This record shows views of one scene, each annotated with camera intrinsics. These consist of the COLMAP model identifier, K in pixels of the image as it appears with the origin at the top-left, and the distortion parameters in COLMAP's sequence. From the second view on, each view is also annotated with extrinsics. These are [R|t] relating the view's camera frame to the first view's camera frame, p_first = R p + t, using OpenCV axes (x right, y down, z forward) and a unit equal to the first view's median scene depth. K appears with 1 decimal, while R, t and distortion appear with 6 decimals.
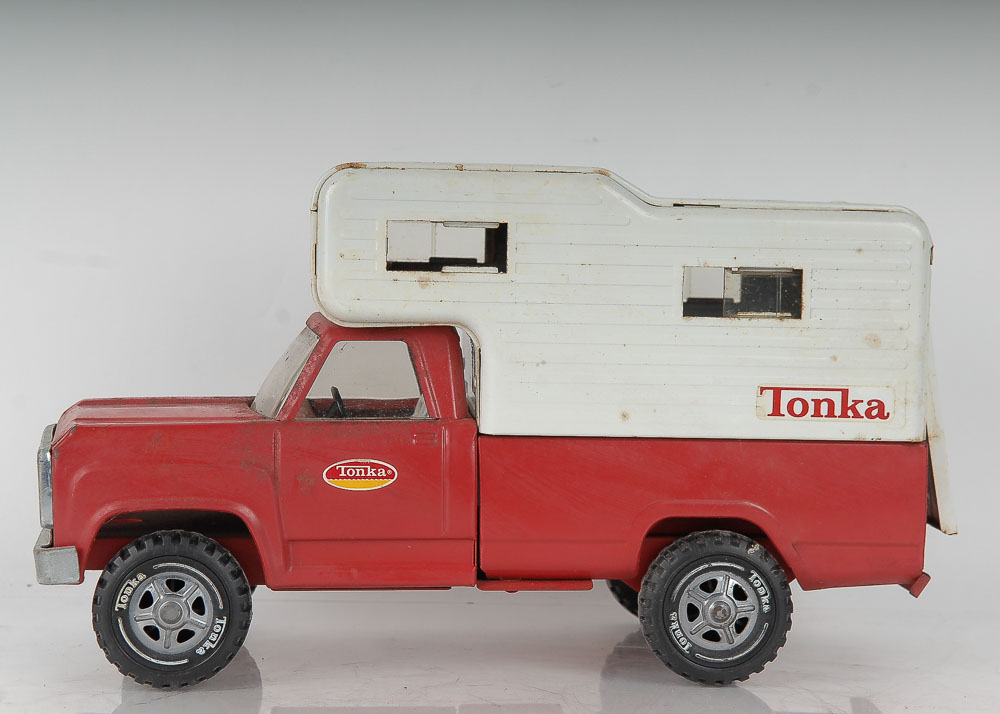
lens RADIAL K [[2192.0, 0, 511.0], [0, 2192.0, 354.8], [0, 0, 1]] dist [0.215577, 0.000000]
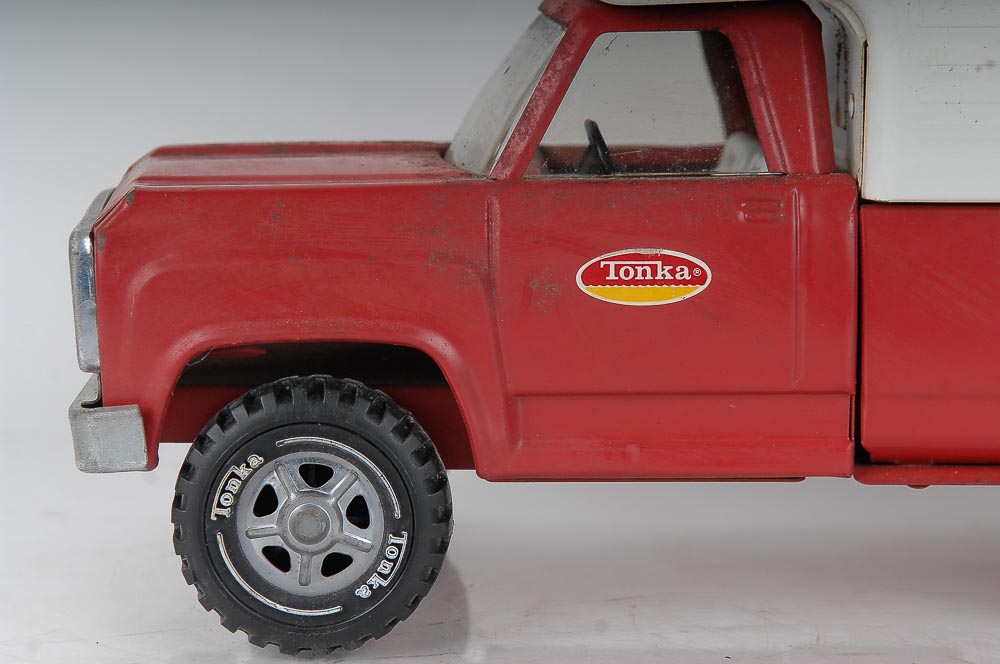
lens RADIAL K [[2270.1, 0, 502.4], [0, 2270.1, 328.4], [0, 0, 1]] dist [0.247611, 0.000000]
pose [[0.995764, -0.001970, -0.091930, -0.051148], [0.009849, 0.996303, 0.085338, 0.018405], [0.091422, -0.085882, 0.992102, 0.427918]]
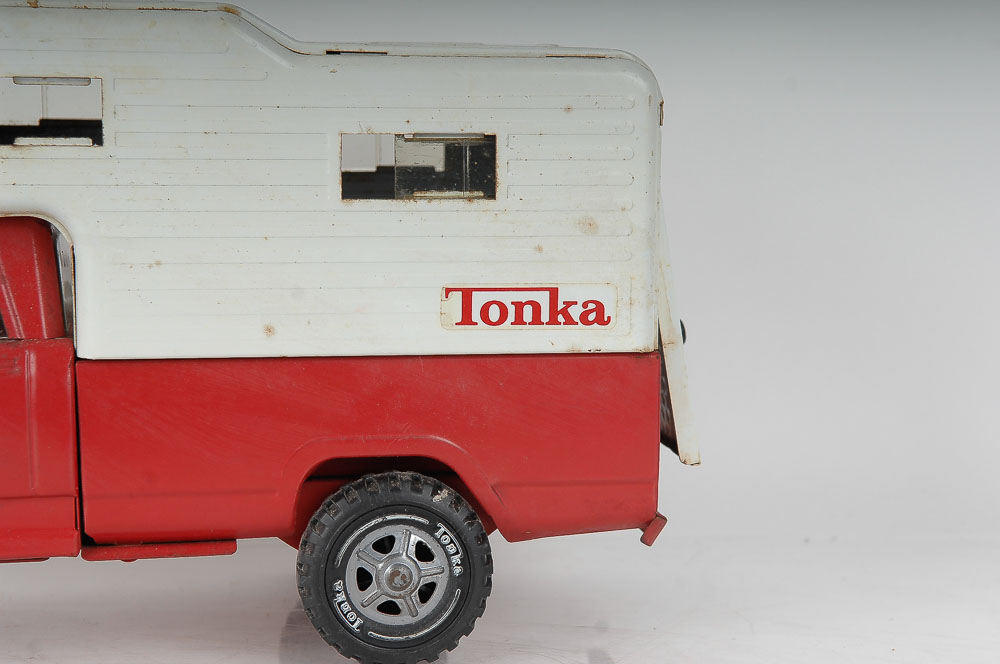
lens RADIAL K [[2270.1, 0, 506.2], [0, 2270.1, 331.9], [0, 0, 1]] dist [0.247611, 0.000000]
pose [[0.997320, -0.023932, 0.069133, 0.079318], [0.019404, 0.997668, 0.065439, -0.022017], [-0.070538, -0.063922, 0.995459, 0.200479]]
